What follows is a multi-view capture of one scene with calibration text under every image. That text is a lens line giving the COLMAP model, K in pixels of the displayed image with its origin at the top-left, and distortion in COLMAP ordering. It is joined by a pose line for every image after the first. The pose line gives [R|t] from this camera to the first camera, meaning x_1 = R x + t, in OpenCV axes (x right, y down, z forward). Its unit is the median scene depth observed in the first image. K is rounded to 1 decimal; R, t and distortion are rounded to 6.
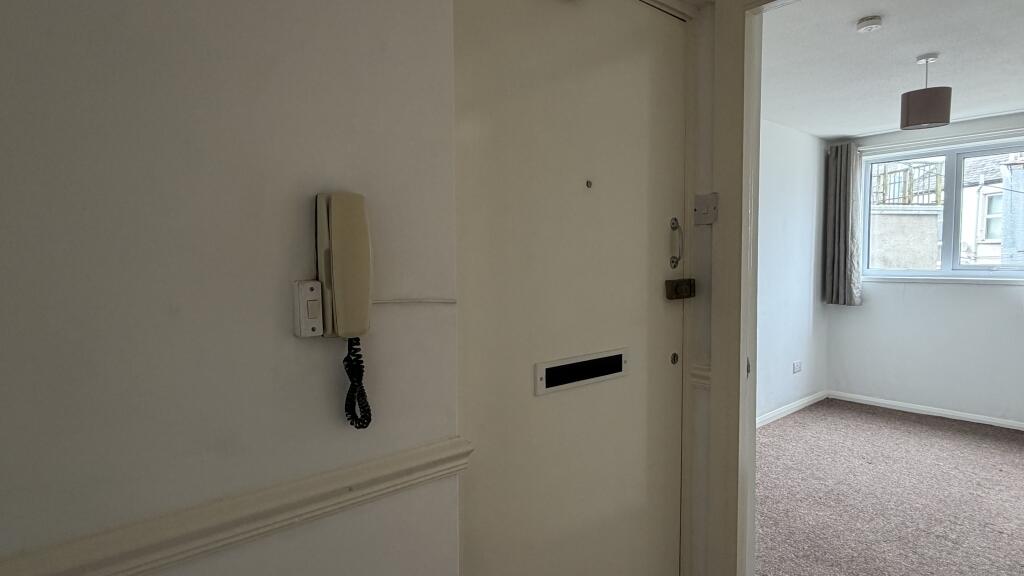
lens RADIAL K [[553.1, 0, 504.7], [0, 553.1, 287.6], [0, 0, 1]] dist [-0.001082, -0.000341]
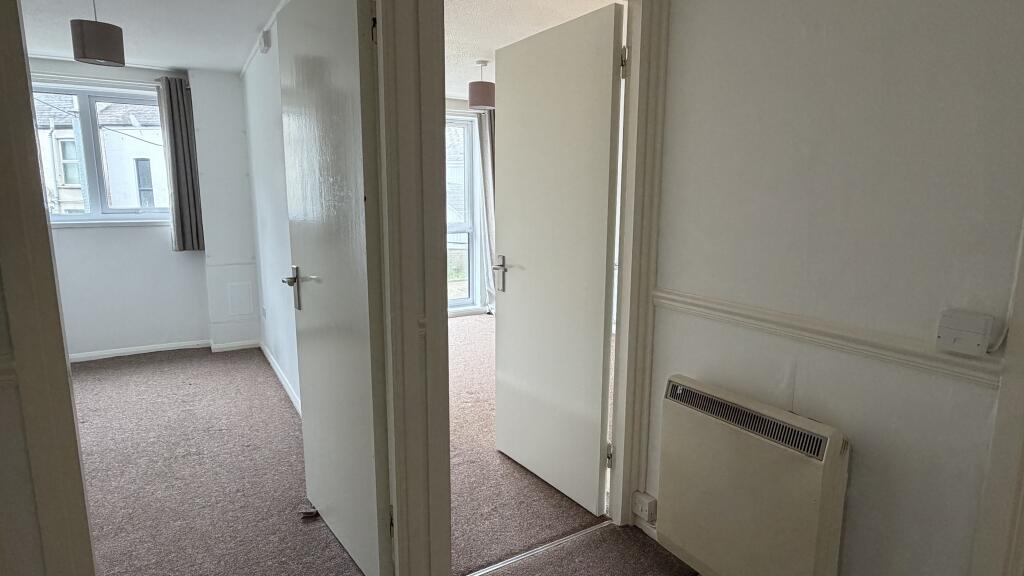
lens RADIAL K [[553.1, 0, 507.5], [0, 553.1, 288.5], [0, 0, 1]] dist [-0.001082, -0.000341]
pose [[0.169116, -0.153477, 0.973573, -0.073933], [0.055161, 0.987727, 0.146126, -0.003385], [-0.984051, 0.028991, 0.175506, 0.091466]]
